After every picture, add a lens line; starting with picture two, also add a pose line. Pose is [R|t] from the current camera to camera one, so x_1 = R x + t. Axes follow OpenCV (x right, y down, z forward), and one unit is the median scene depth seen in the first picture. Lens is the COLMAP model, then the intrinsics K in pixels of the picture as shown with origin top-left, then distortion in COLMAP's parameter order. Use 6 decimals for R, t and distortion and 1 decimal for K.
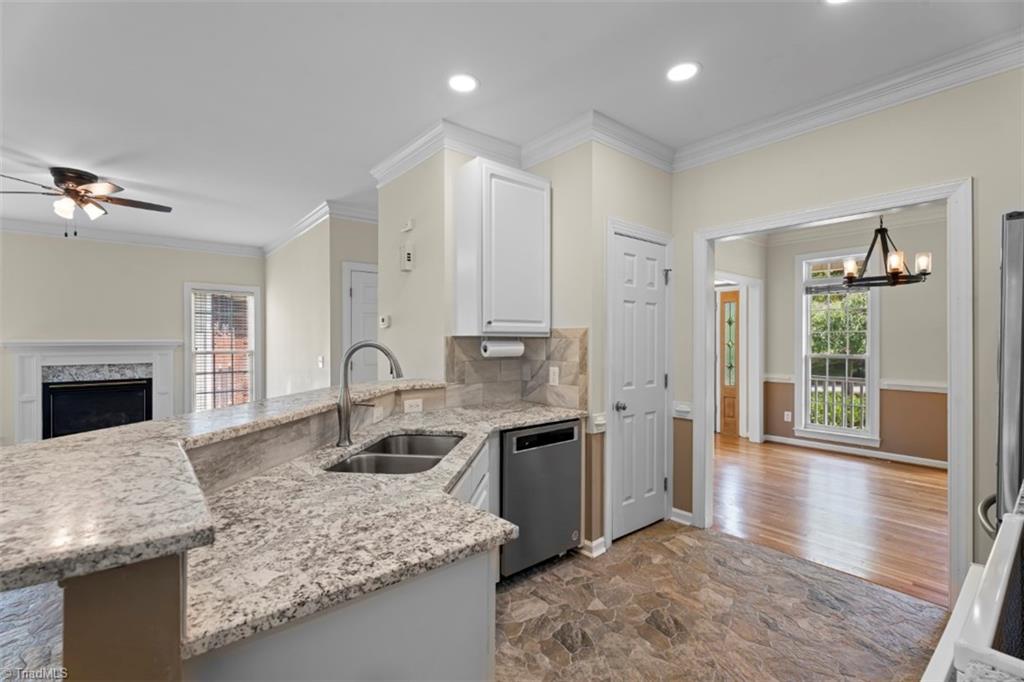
lens RADIAL K [[459.5, 0, 505.7], [0, 459.5, 344.2], [0, 0, 1]] dist [0.001325, 0.001020]
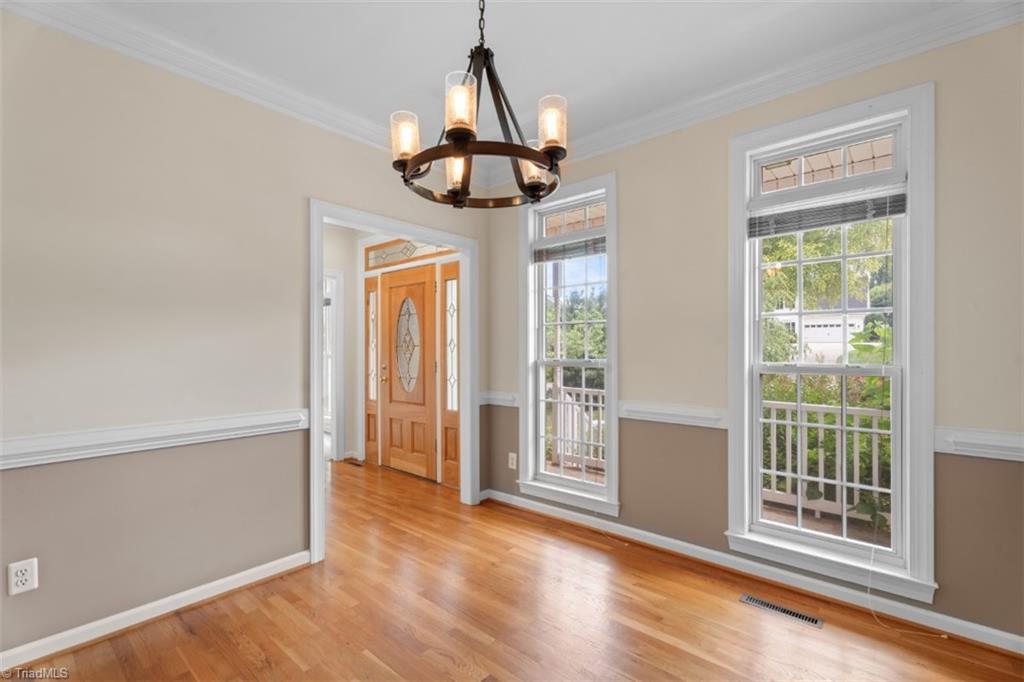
lens RADIAL K [[459.5, 0, 517.0], [0, 459.5, 347.0], [0, 0, 1]] dist [0.001325, 0.001020]
pose [[0.983049, 0.002818, 0.183324, 0.806410], [0.000067, 0.999876, -0.015730, 0.022206], [-0.183346, 0.015475, 0.982927, 0.620436]]
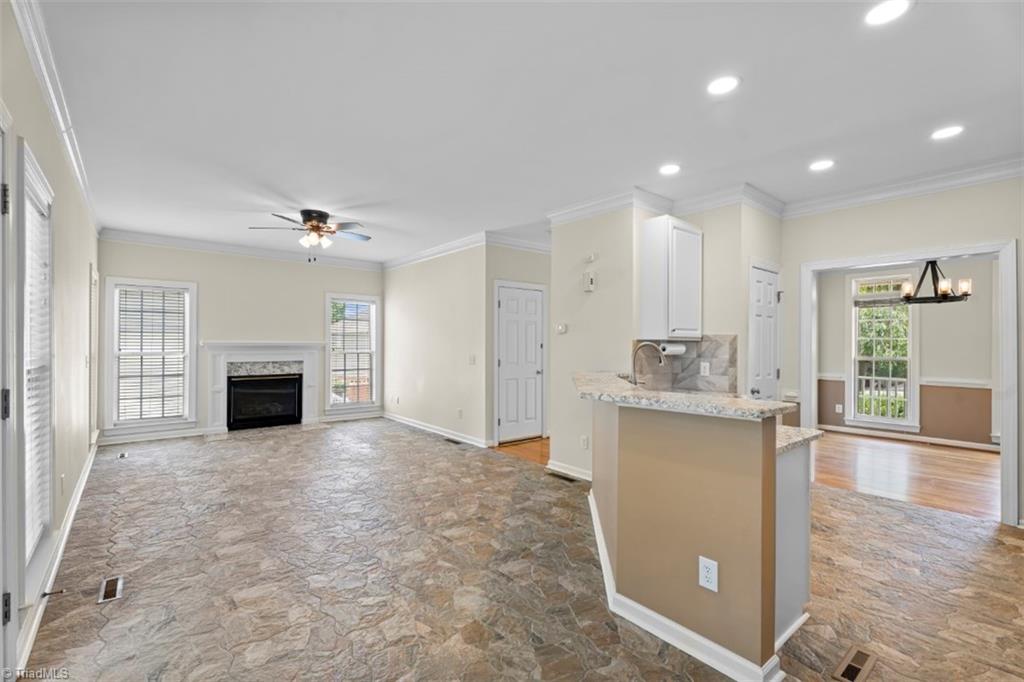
lens RADIAL K [[459.5, 0, 505.6], [0, 459.5, 343.9], [0, 0, 1]] dist [0.001325, 0.001020]
pose [[0.999973, 0.006460, 0.003449, -0.416783], [-0.006426, 0.999930, -0.009941, 0.009166], [-0.003513, 0.009919, 0.999945, -0.317145]]
